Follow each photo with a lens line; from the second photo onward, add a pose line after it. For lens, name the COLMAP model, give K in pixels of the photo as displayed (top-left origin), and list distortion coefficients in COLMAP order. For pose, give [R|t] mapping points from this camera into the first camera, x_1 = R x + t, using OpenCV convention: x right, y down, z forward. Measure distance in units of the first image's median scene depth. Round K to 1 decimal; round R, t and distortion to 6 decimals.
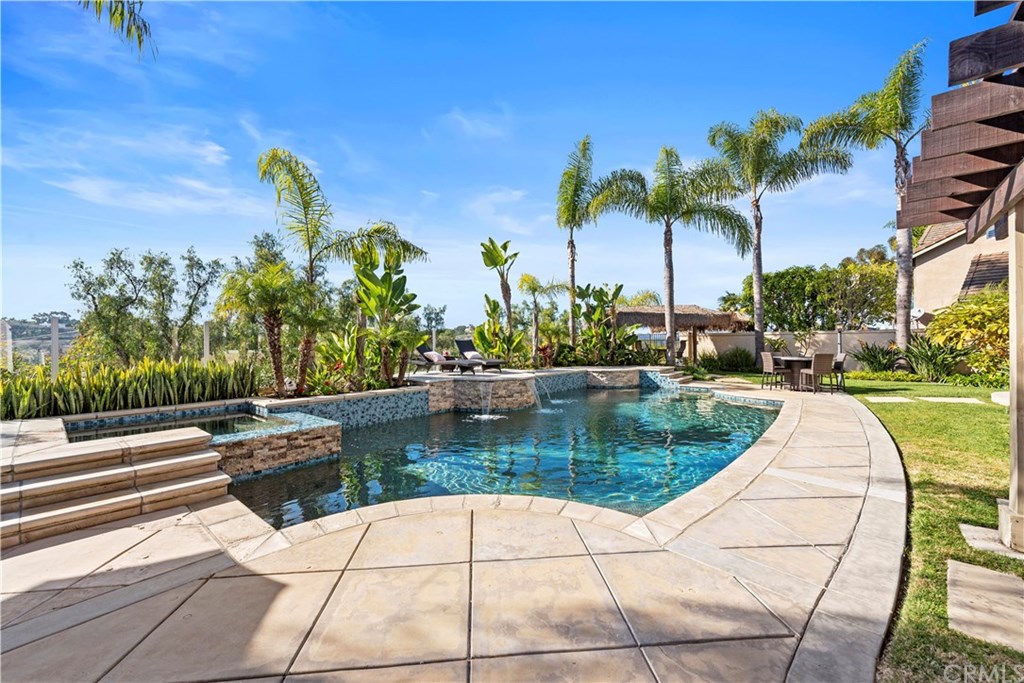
lens RADIAL K [[403.7, 0, 509.8], [0, 403.7, 337.1], [0, 0, 1]] dist [0.011304, -0.000759]
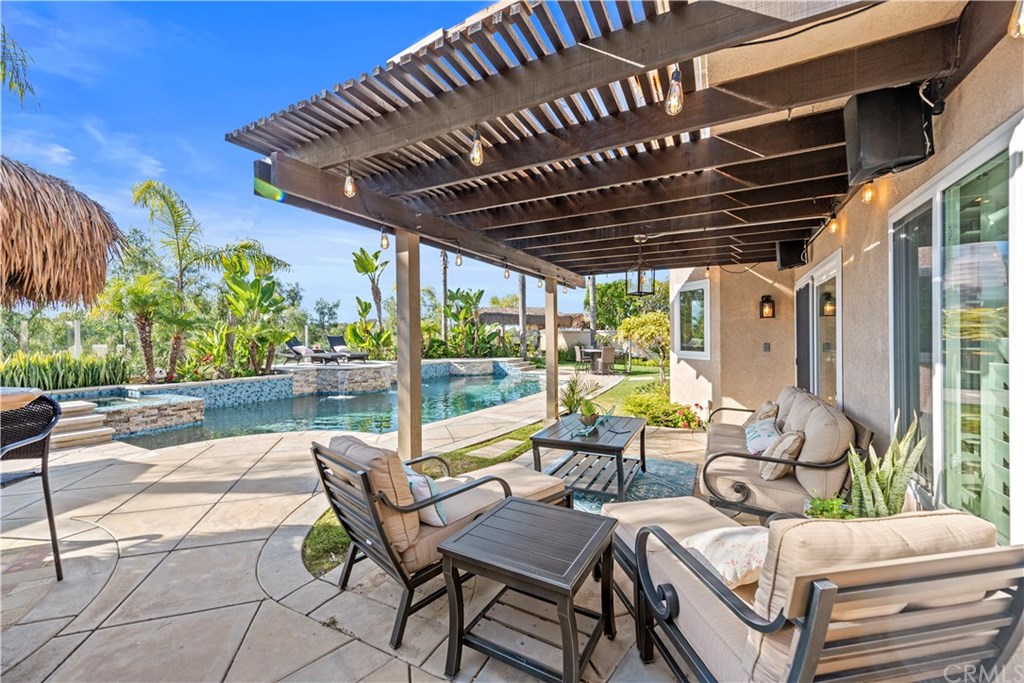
lens RADIAL K [[403.7, 0, 509.8], [0, 403.7, 337.1], [0, 0, 1]] dist [0.011304, -0.000759]
pose [[0.977980, 0.004183, 0.208659, 0.176411], [-0.007279, 0.999874, 0.014072, -0.012552], [-0.208574, -0.015281, 0.977887, -0.319175]]
